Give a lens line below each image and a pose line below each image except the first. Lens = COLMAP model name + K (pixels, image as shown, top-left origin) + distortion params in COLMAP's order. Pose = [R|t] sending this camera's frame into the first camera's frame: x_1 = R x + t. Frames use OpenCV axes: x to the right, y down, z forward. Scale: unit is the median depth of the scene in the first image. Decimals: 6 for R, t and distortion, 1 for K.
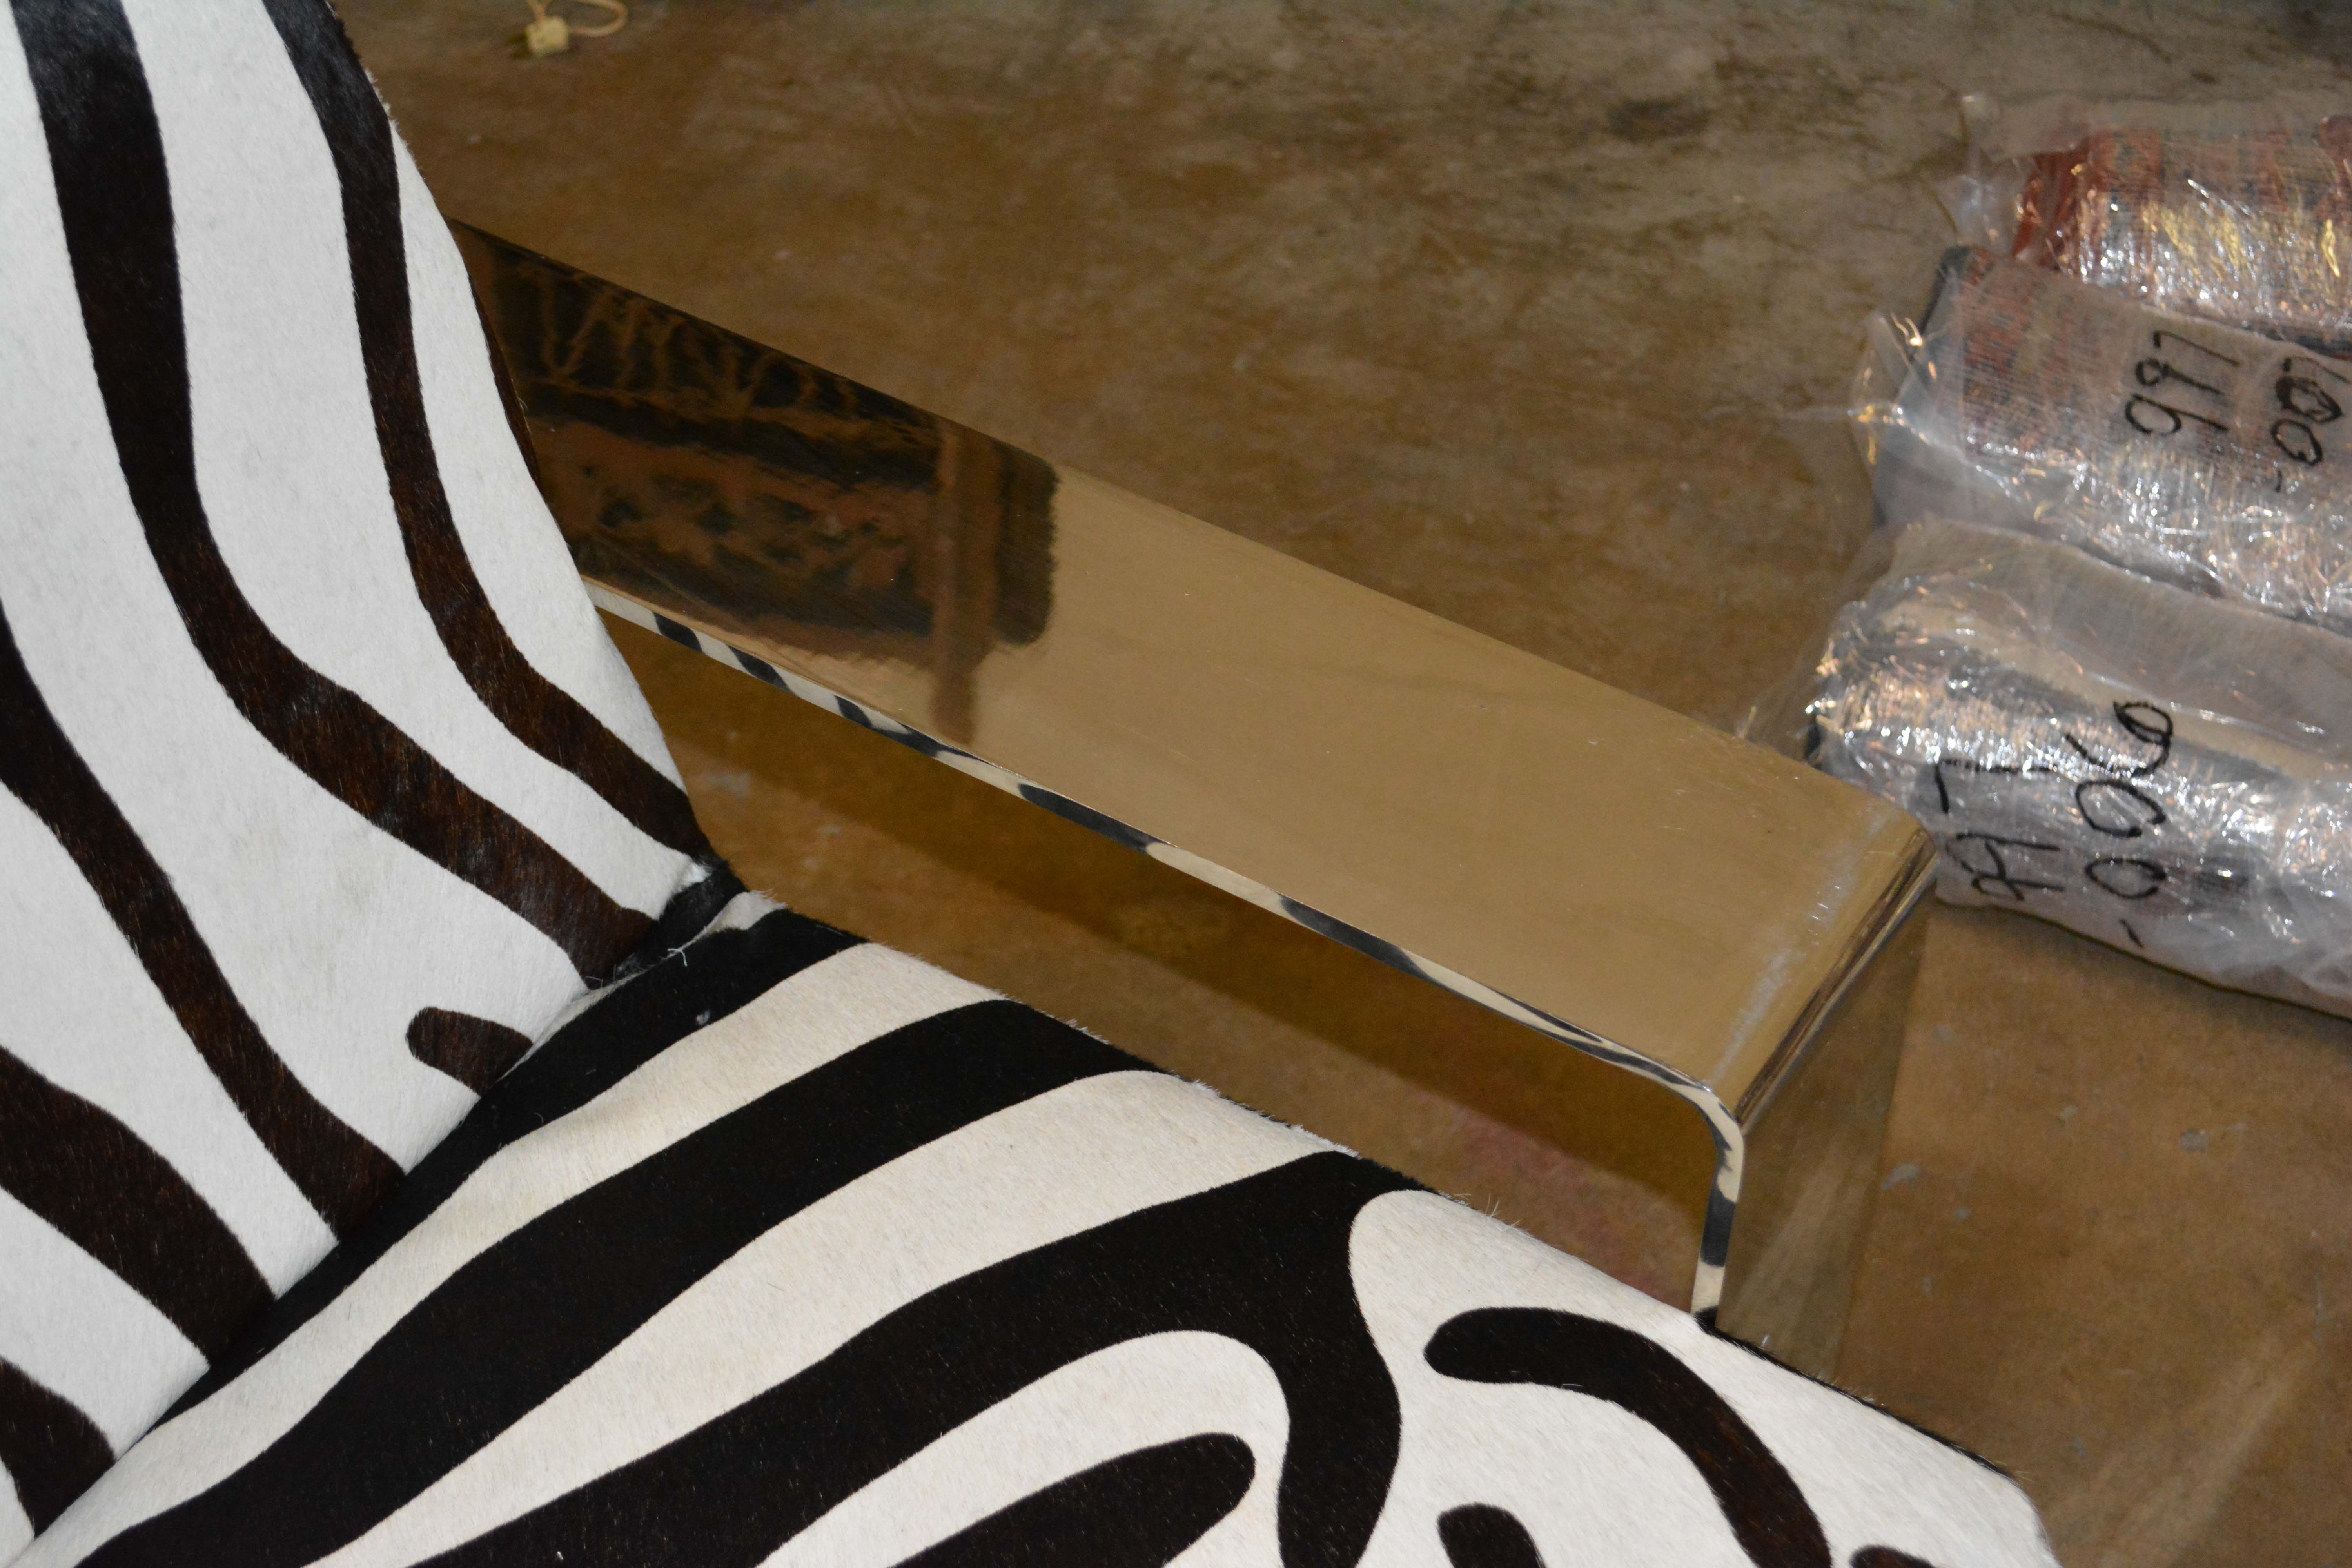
lens RADIAL K [[3325.8, 0, 1178.0], [0, 3325.8, 782.7], [0, 0, 1]] dist [-0.020005, 0.000000]
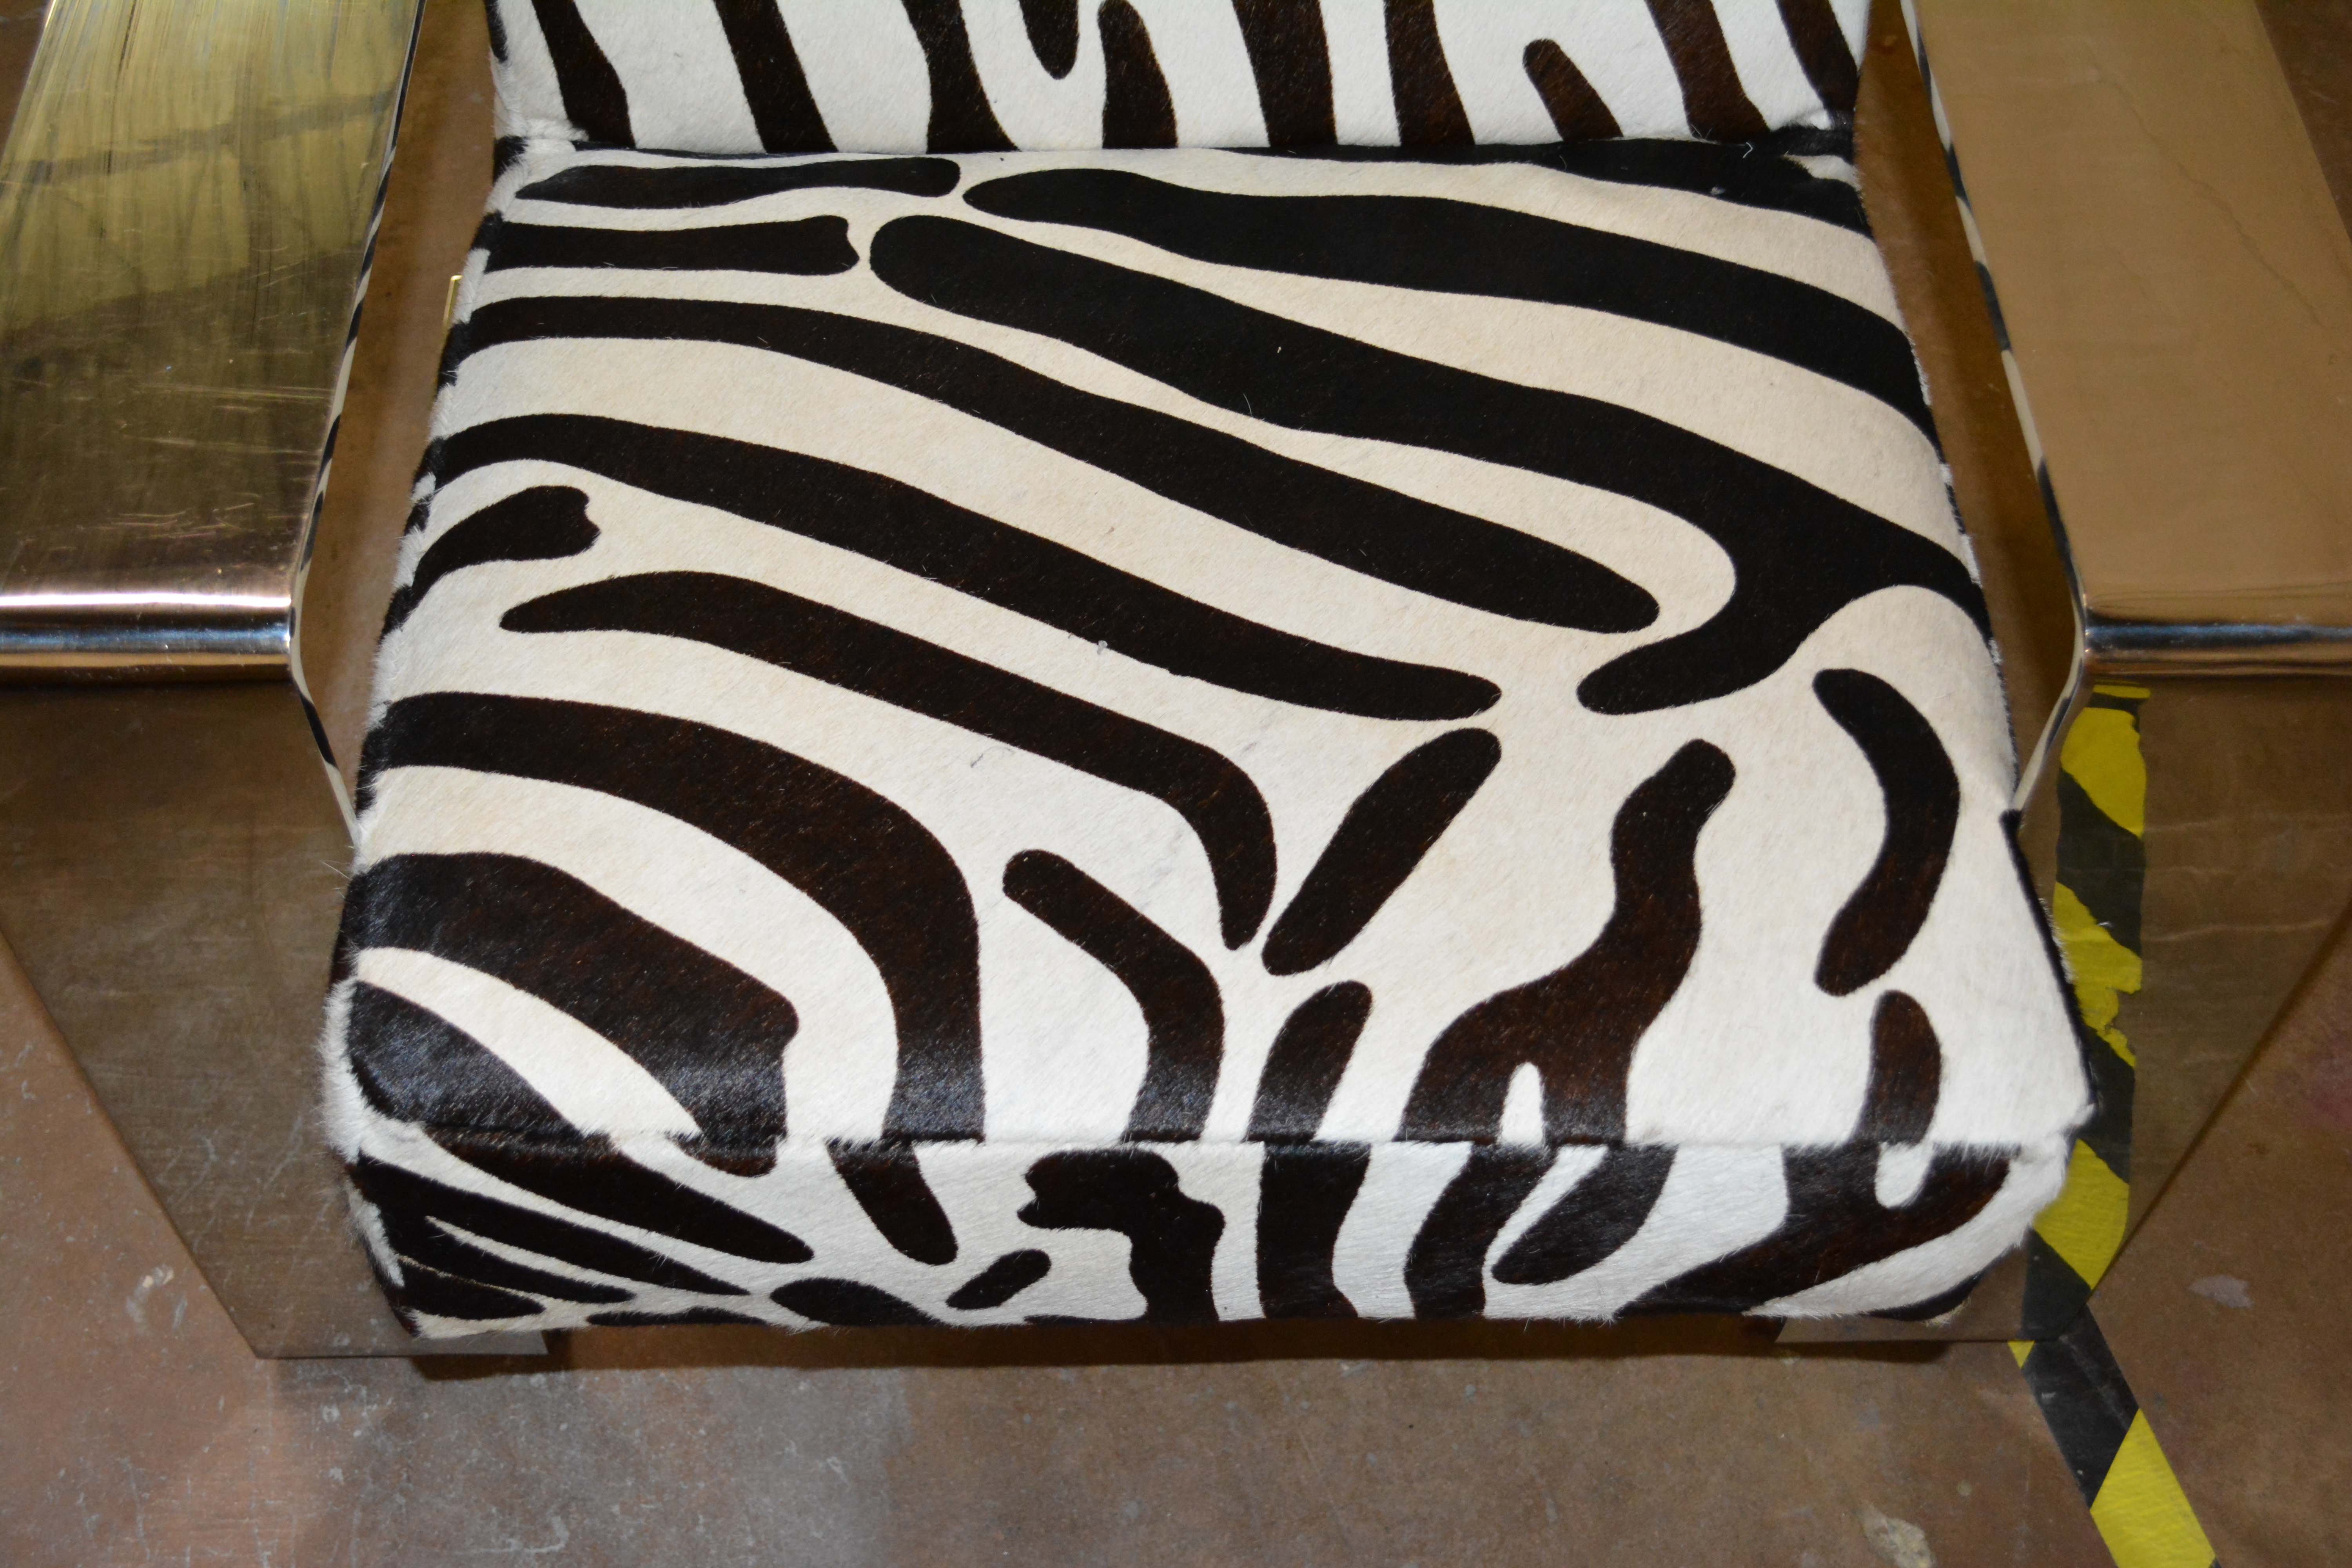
lens RADIAL K [[2728.0, 0, 1177.9], [0, 2728.0, 795.5], [0, 0, 1]] dist [-0.035993, 0.000000]
pose [[0.563705, 0.677260, -0.472817, 0.405739], [-0.580819, 0.732024, 0.356078, -0.011134], [0.587270, 0.073898, 0.806010, 0.059029]]
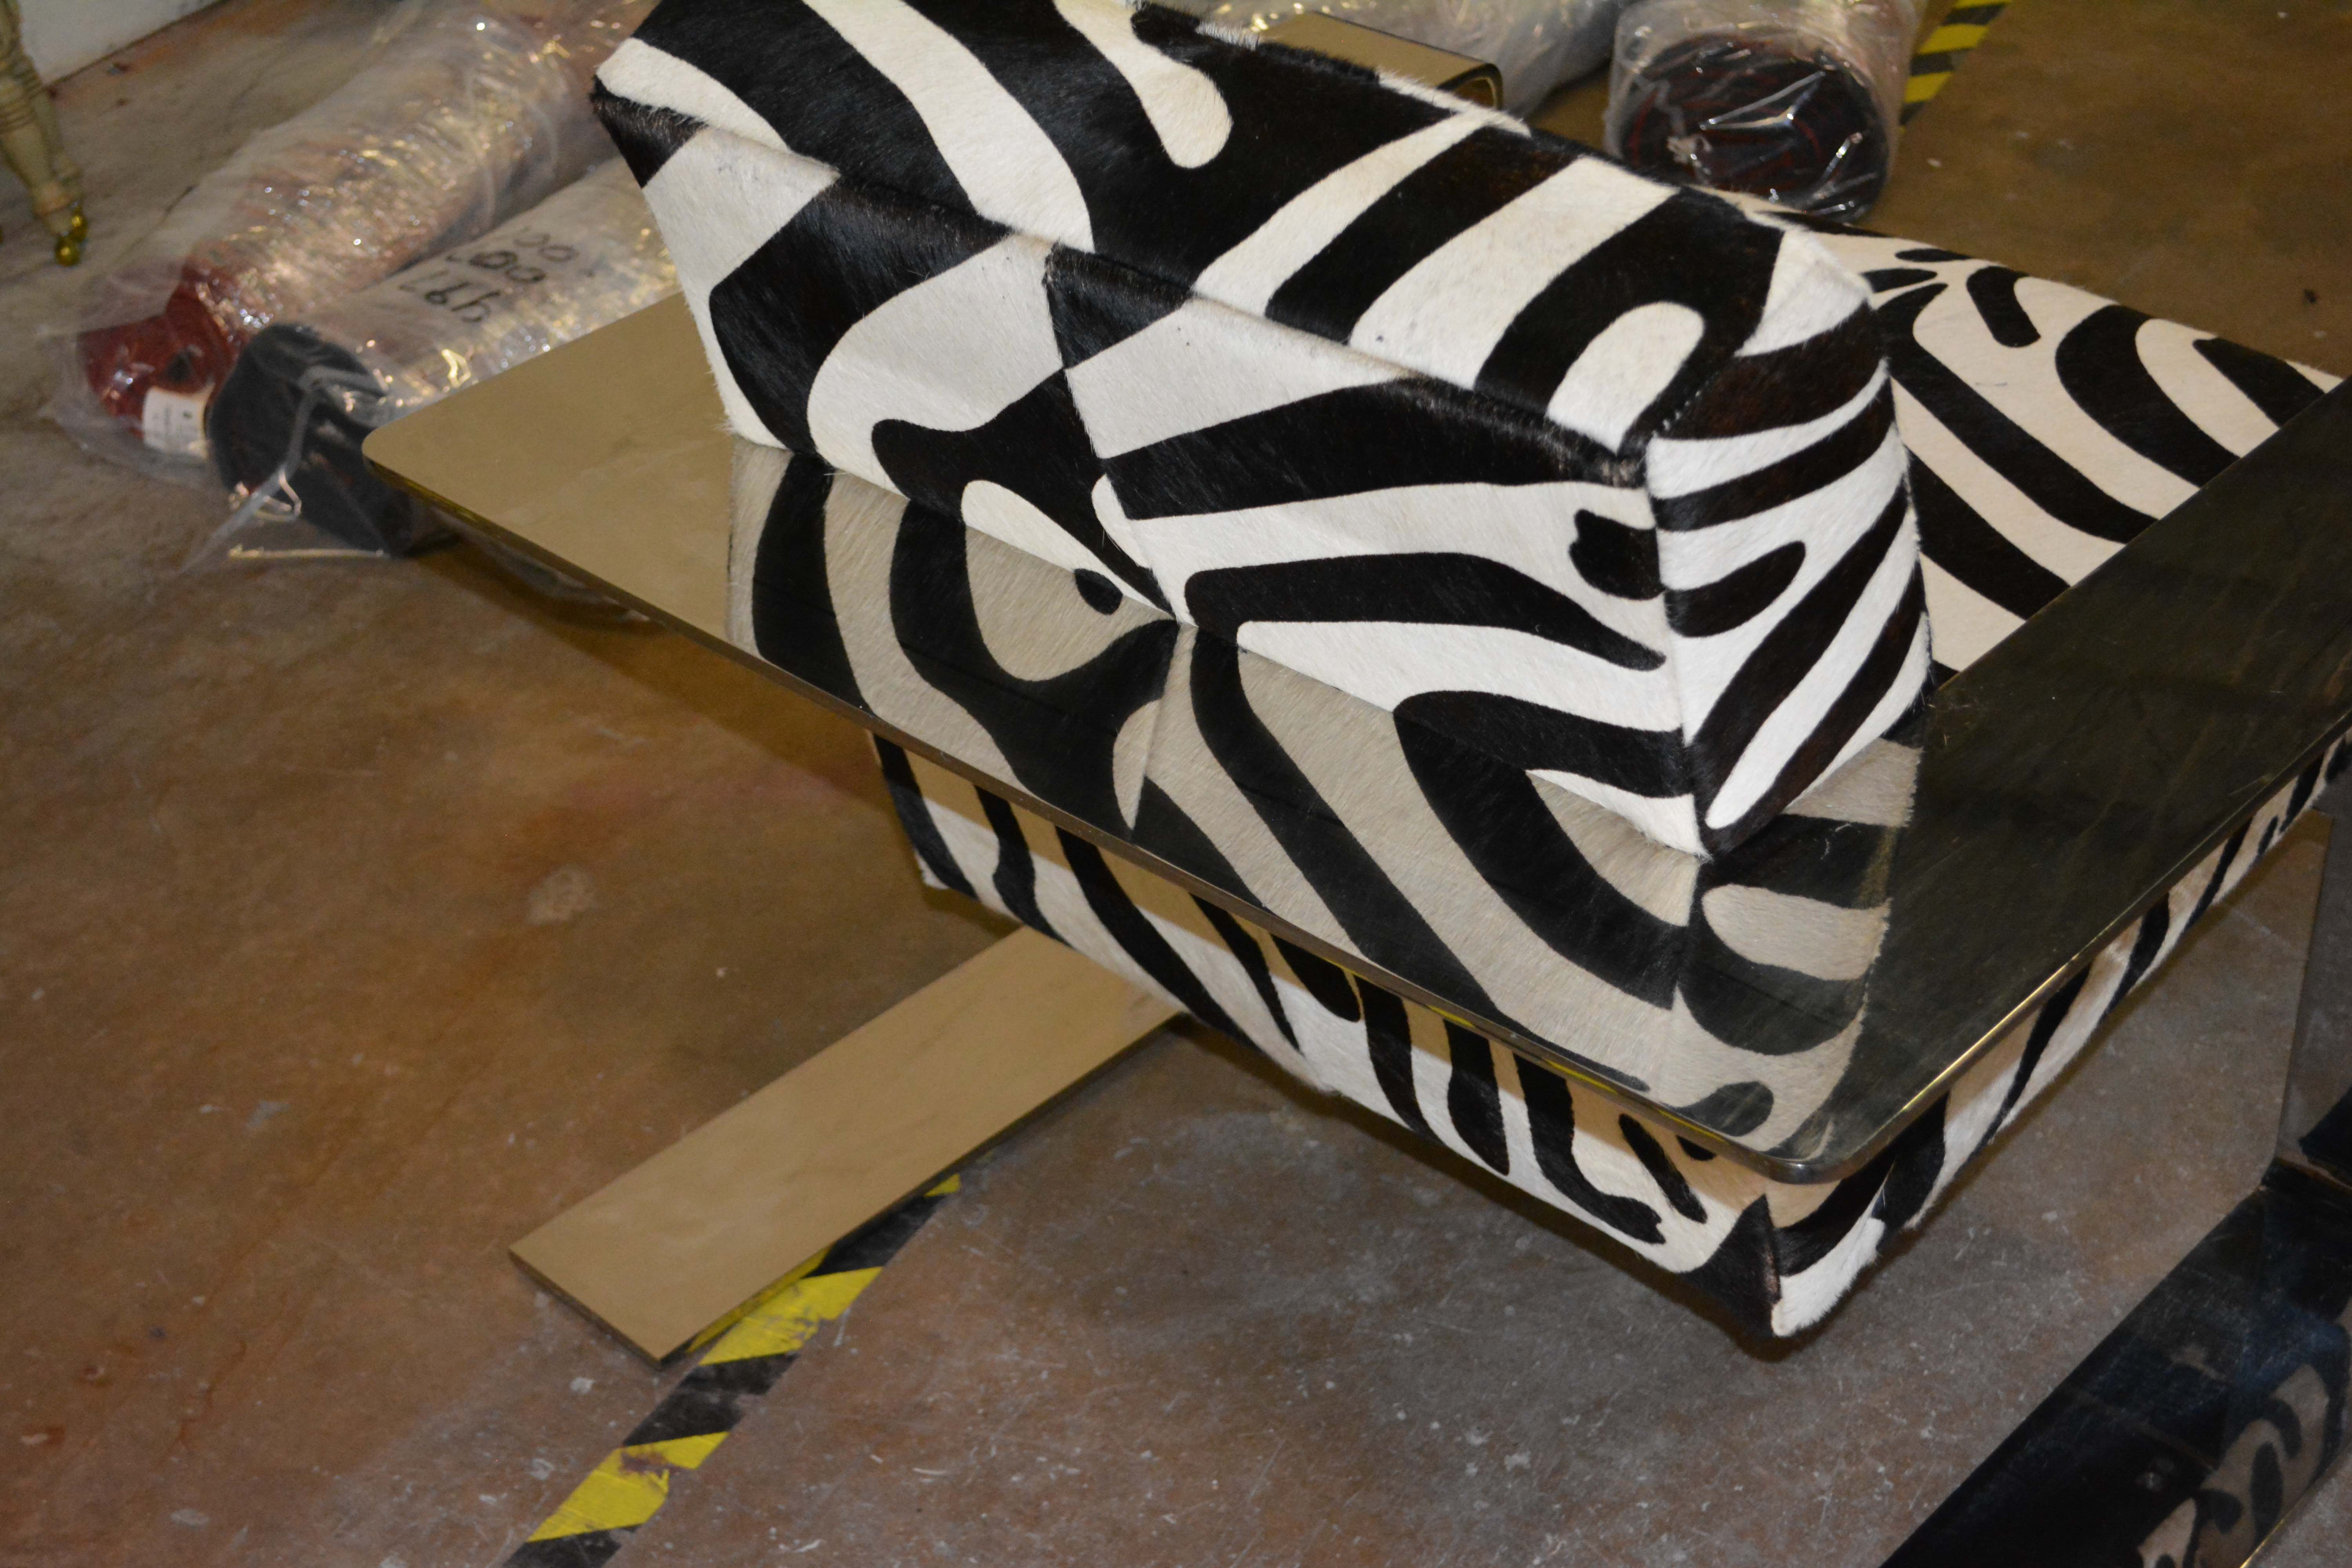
lens RADIAL K [[3325.8, 0, 1182.6], [0, 3325.8, 786.1], [0, 0, 1]] dist [-0.020005, 0.000000]
pose [[0.179094, -0.559608, 0.809175, -1.571321], [0.701643, 0.649194, 0.293675, -0.309130], [-0.689654, 0.515156, 0.508911, 0.271961]]
